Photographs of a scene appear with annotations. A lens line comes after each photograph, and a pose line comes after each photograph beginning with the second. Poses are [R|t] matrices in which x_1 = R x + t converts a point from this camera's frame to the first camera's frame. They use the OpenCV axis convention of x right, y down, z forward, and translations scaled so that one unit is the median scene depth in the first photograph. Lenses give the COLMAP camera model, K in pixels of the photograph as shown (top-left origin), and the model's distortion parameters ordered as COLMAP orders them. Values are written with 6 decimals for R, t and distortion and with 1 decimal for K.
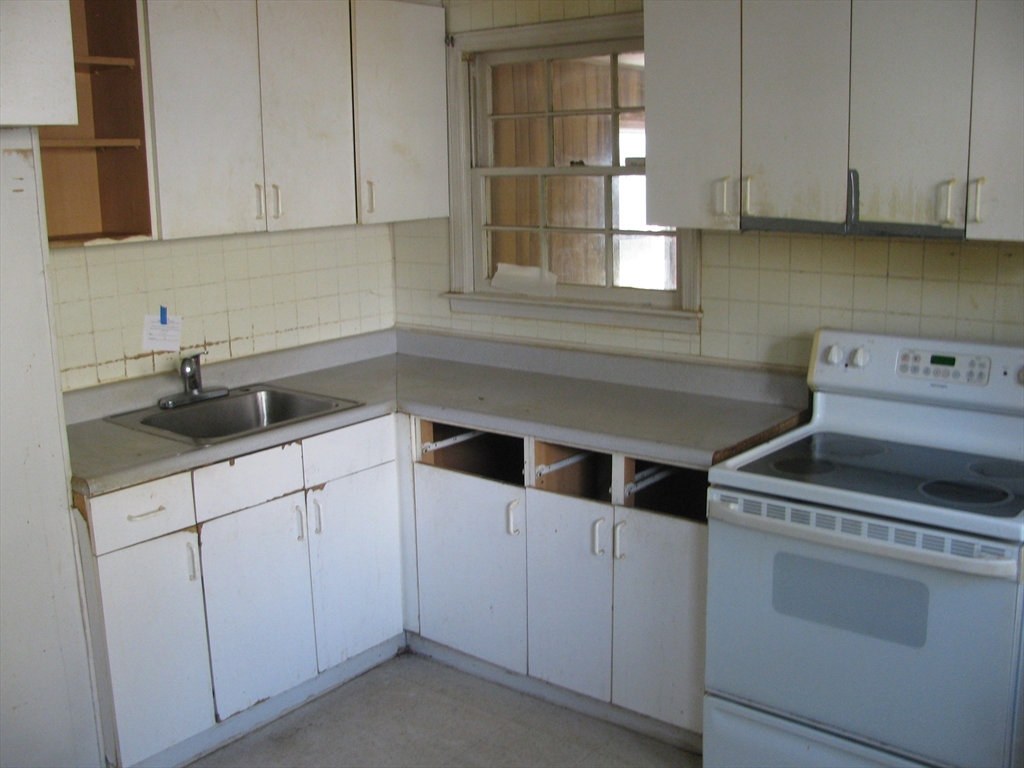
lens RADIAL K [[1051.9, 0, 518.5], [0, 1051.9, 379.0], [0, 0, 1]] dist [-0.210365, 0.243094]
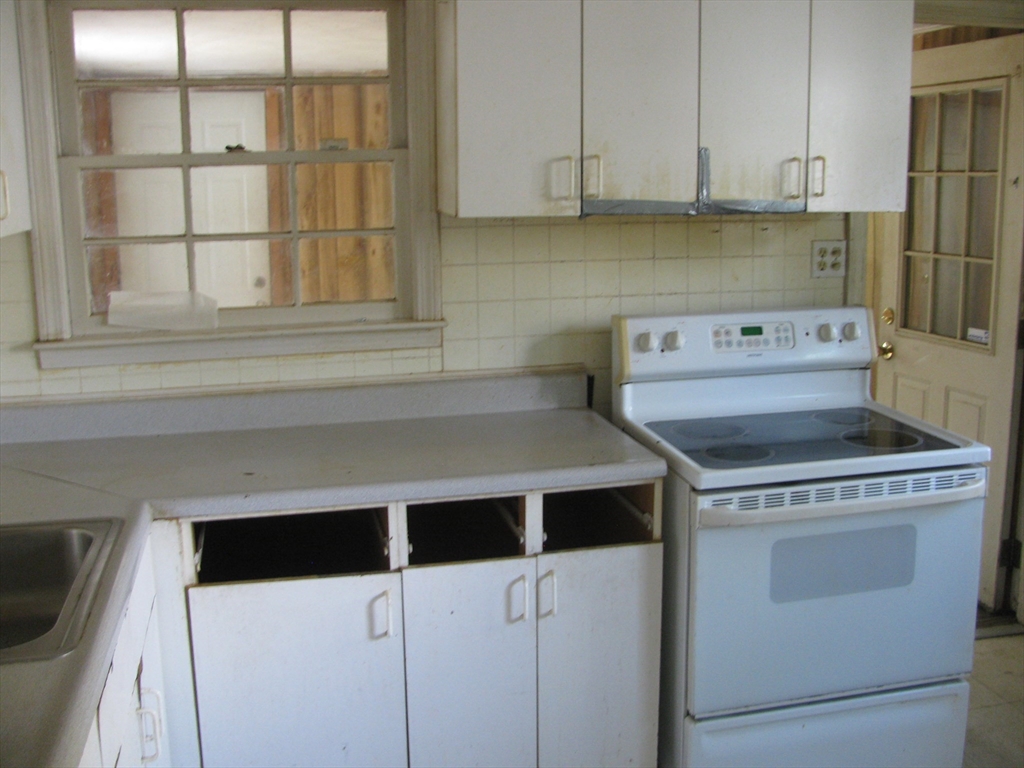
lens RADIAL K [[1051.9, 0, 518.5], [0, 1051.9, 379.0], [0, 0, 1]] dist [-0.210365, 0.243094]
pose [[0.611095, -0.143130, 0.778509, -0.538763], [0.160288, 0.985516, 0.055370, -0.063317], [-0.775158, 0.090949, 0.625186, 0.491714]]
